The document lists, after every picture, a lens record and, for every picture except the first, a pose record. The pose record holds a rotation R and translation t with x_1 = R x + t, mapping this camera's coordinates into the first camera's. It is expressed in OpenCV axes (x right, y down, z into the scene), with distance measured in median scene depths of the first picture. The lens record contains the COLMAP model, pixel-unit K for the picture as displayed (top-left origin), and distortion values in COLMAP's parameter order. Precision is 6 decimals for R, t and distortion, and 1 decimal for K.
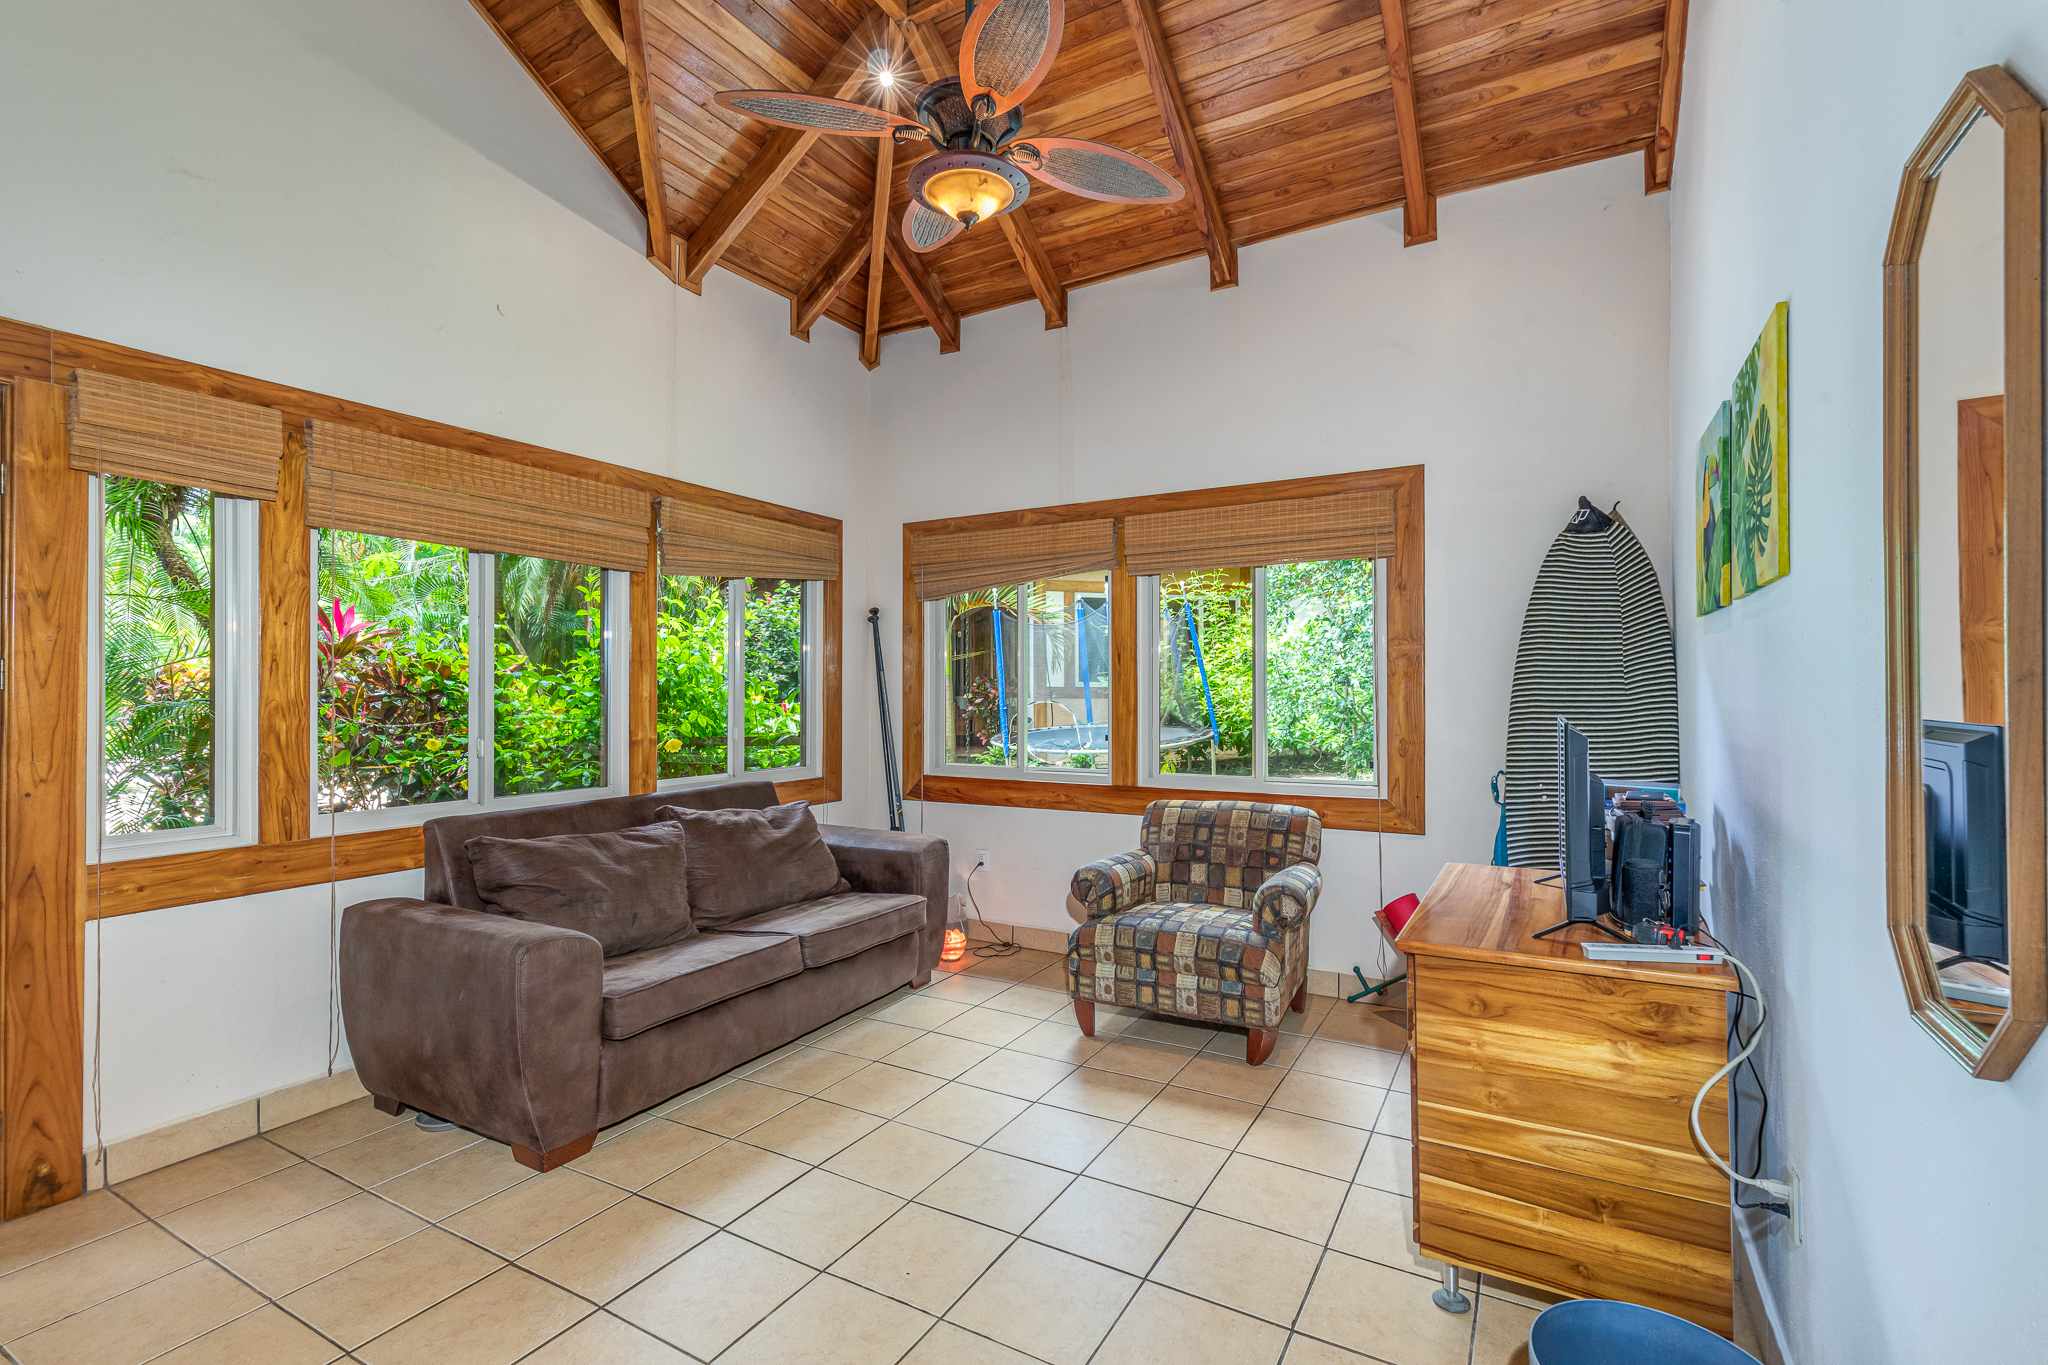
lens RADIAL K [[912.2, 0, 1040.2], [0, 912.2, 688.8], [0, 0, 1]] dist [0.005517, 0.000007]
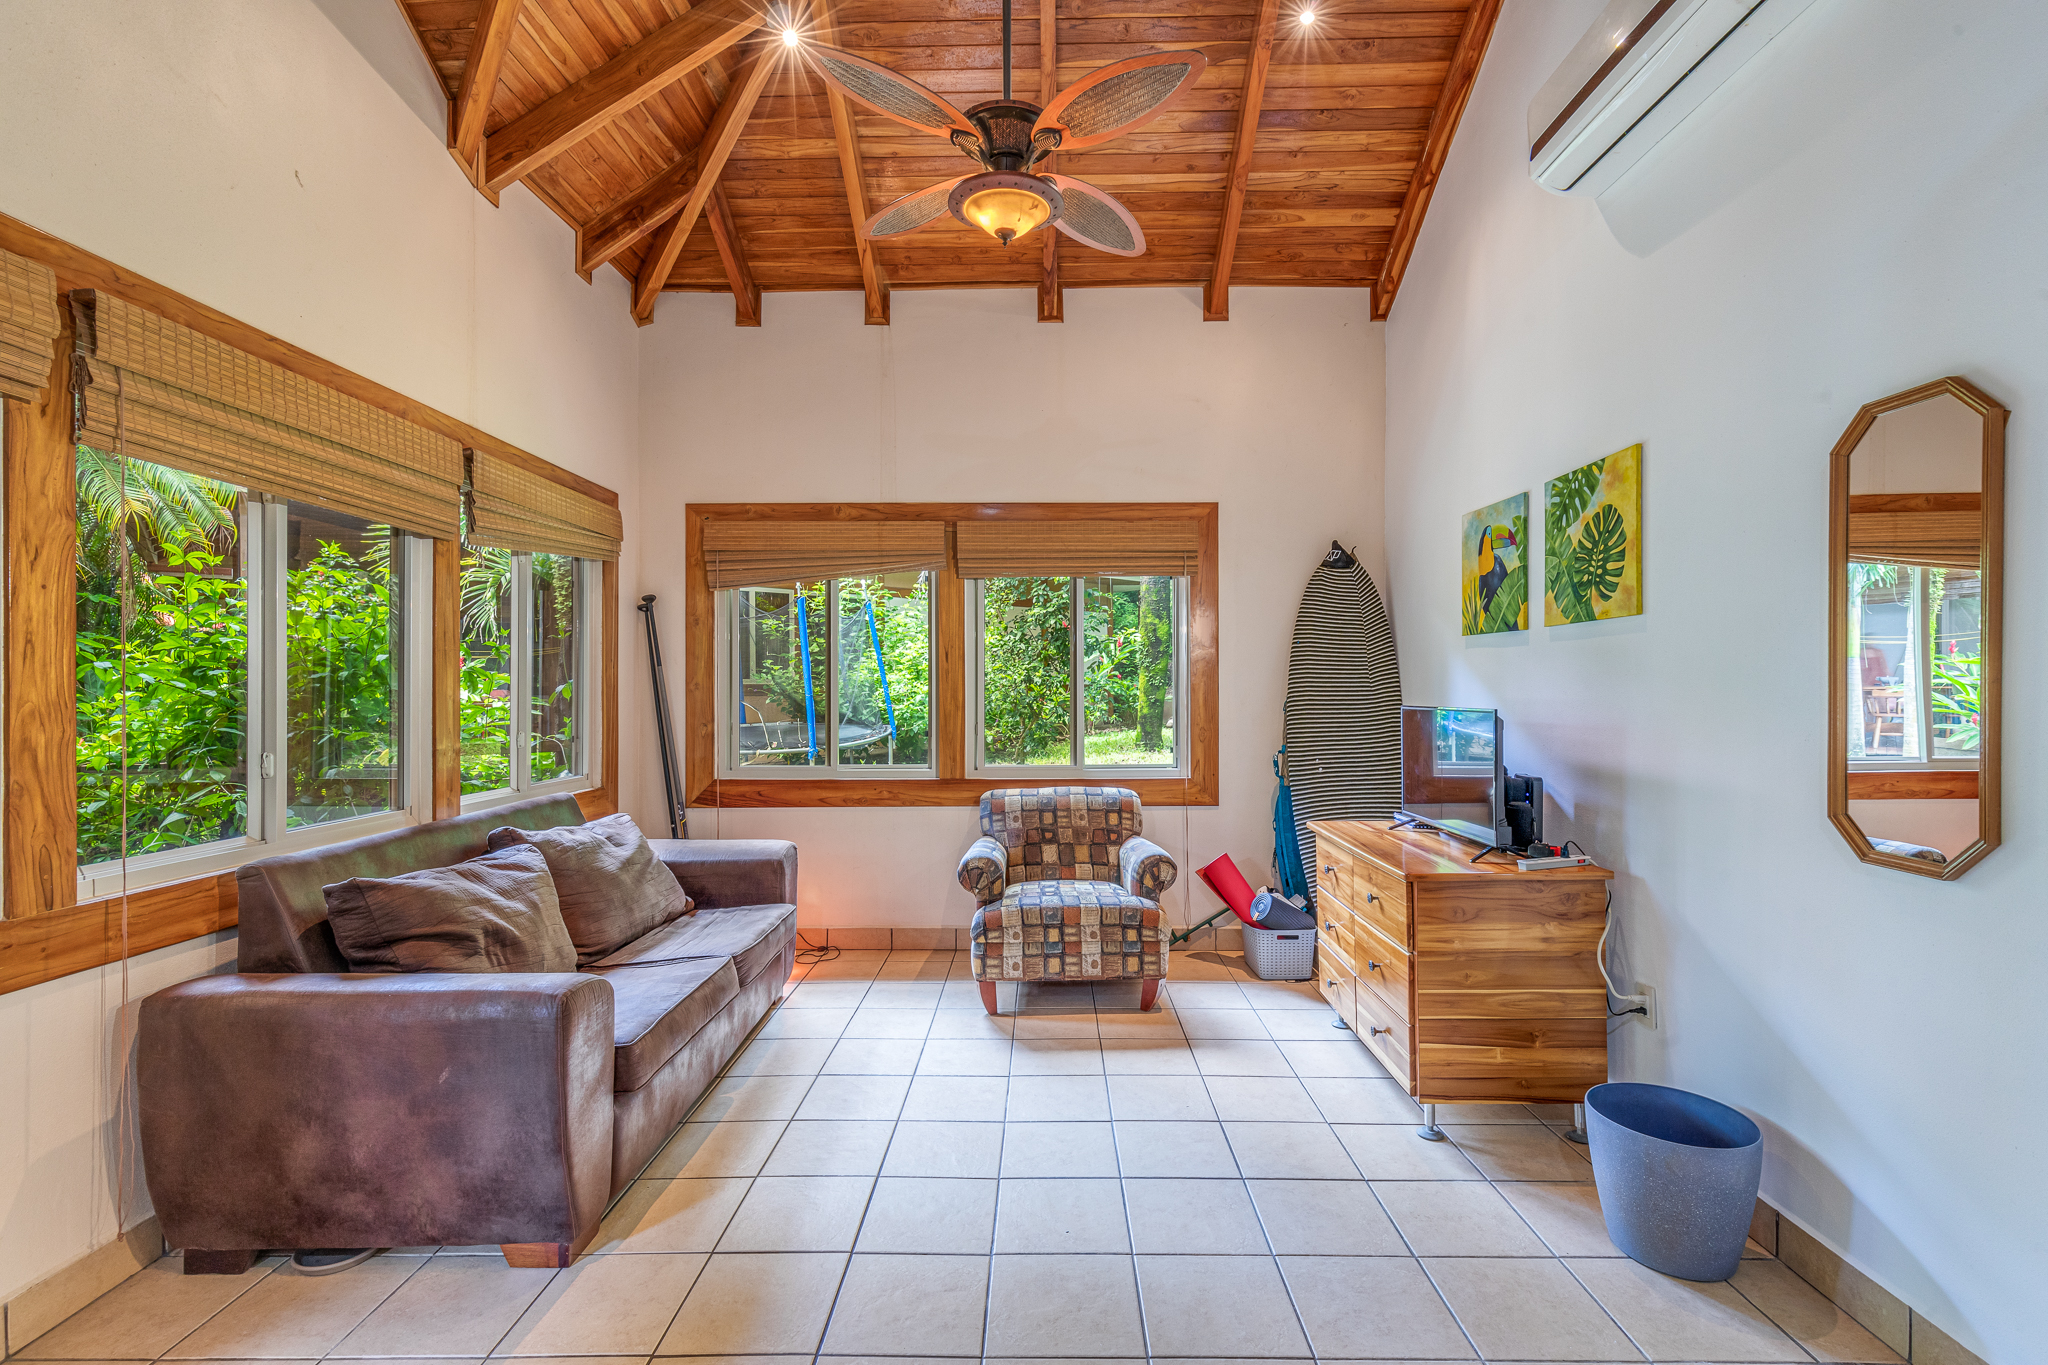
lens RADIAL K [[912.2, 0, 1040.2], [0, 912.2, 688.8], [0, 0, 1]] dist [0.005517, 0.000007]
pose [[0.876648, -0.000538, 0.481131, -0.371857], [-0.000721, 0.999997, 0.002431, 0.000905], [-0.481131, -0.002478, 0.876645, 0.044085]]
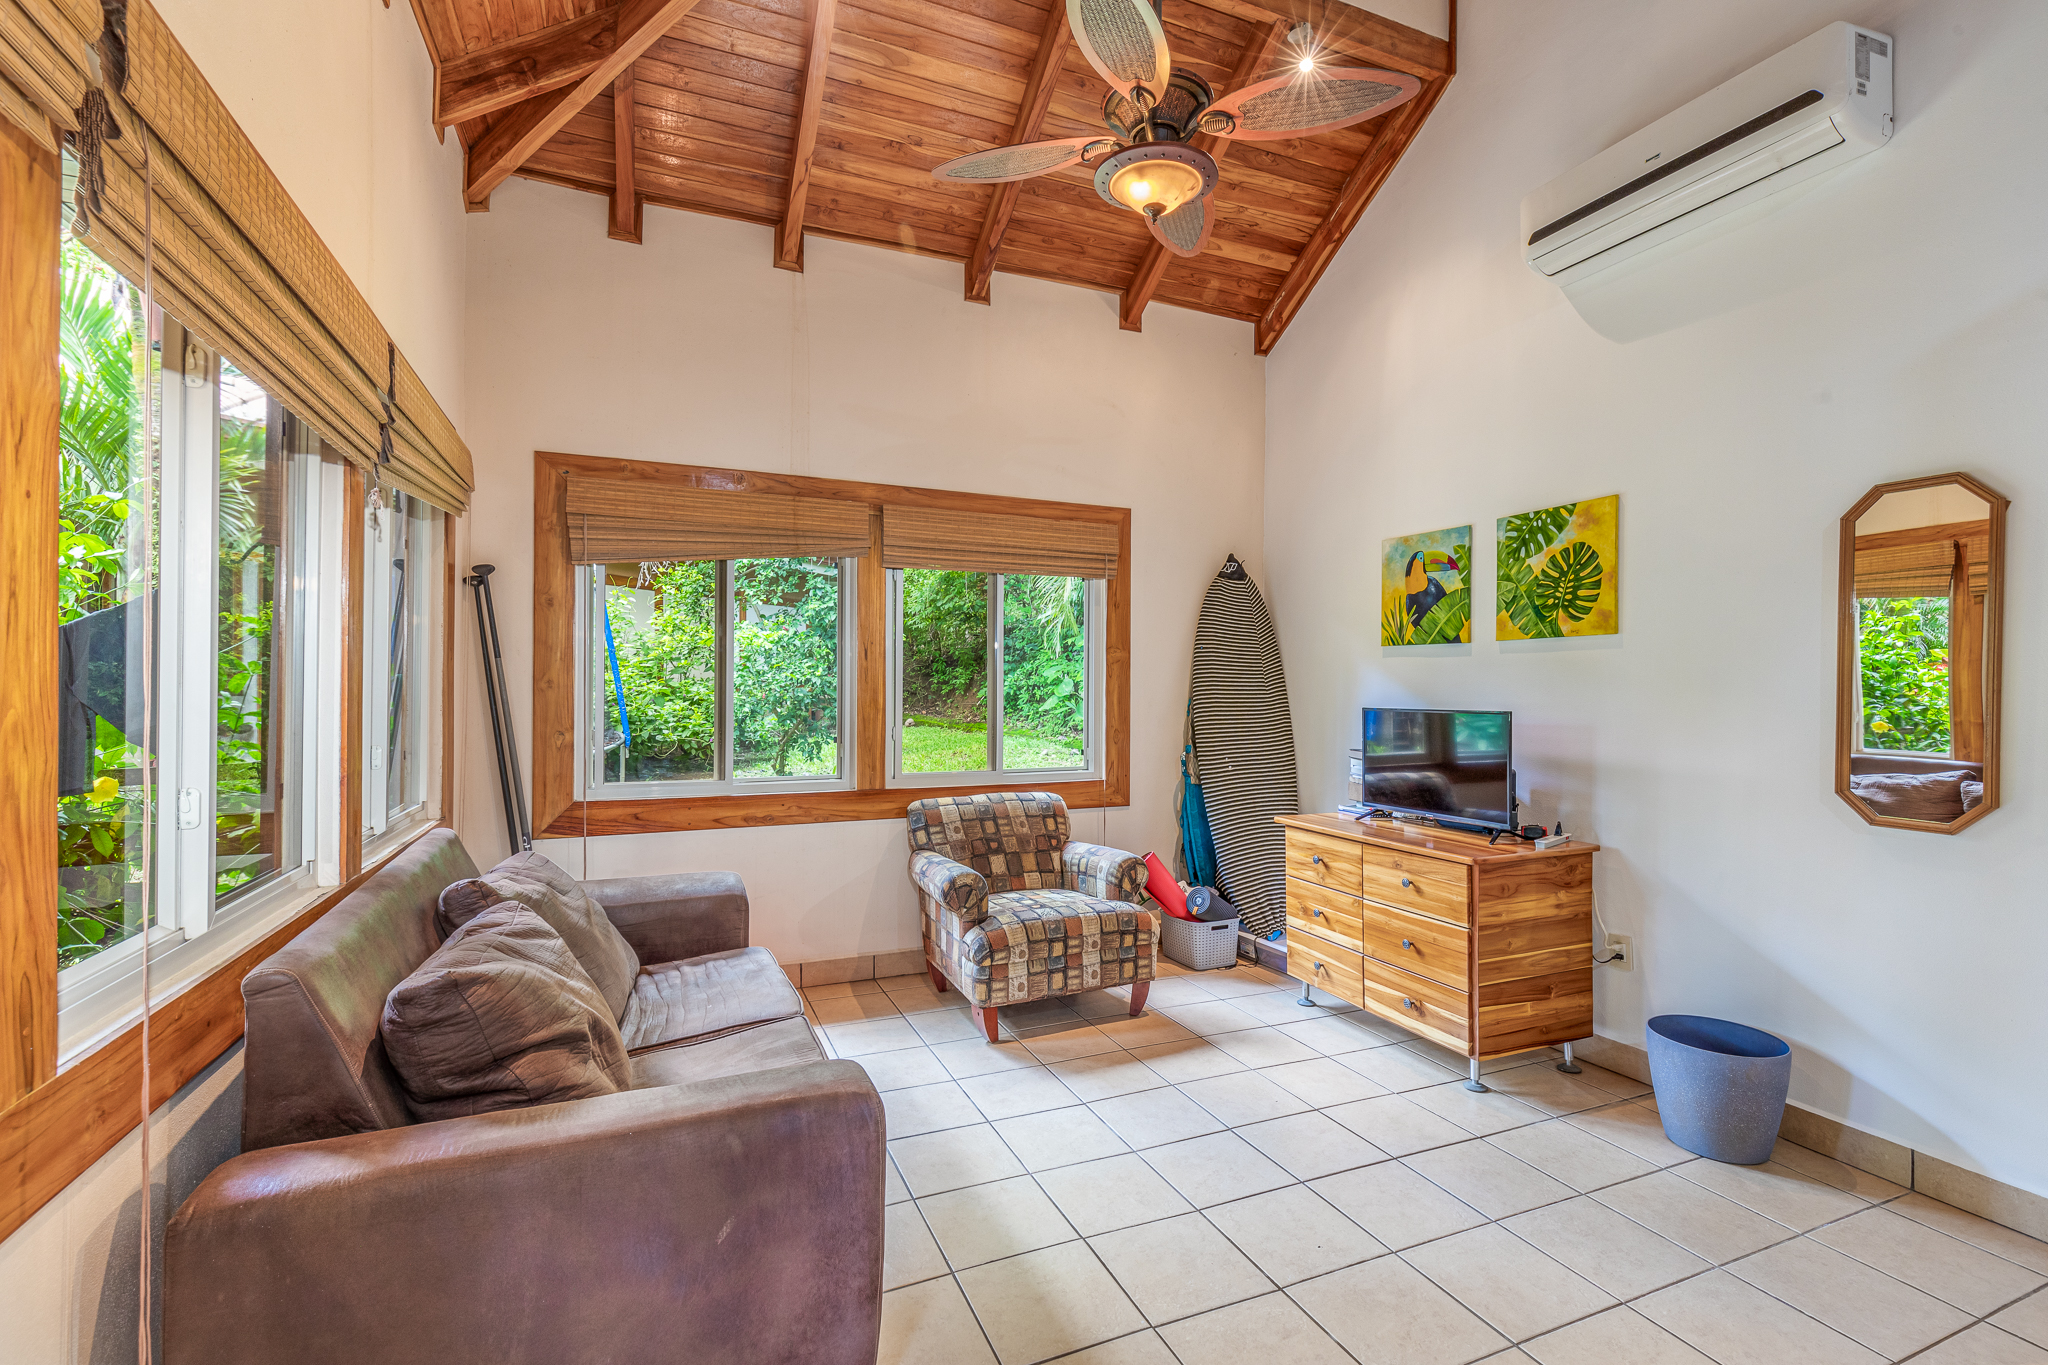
lens RADIAL K [[912.2, 0, 1040.2], [0, 912.2, 688.8], [0, 0, 1]] dist [0.005517, 0.000007]
pose [[0.607091, 0.005282, 0.794615, -0.636067], [-0.008257, 0.999966, -0.000338, 0.001798], [-0.794590, -0.006356, 0.607113, 0.337752]]
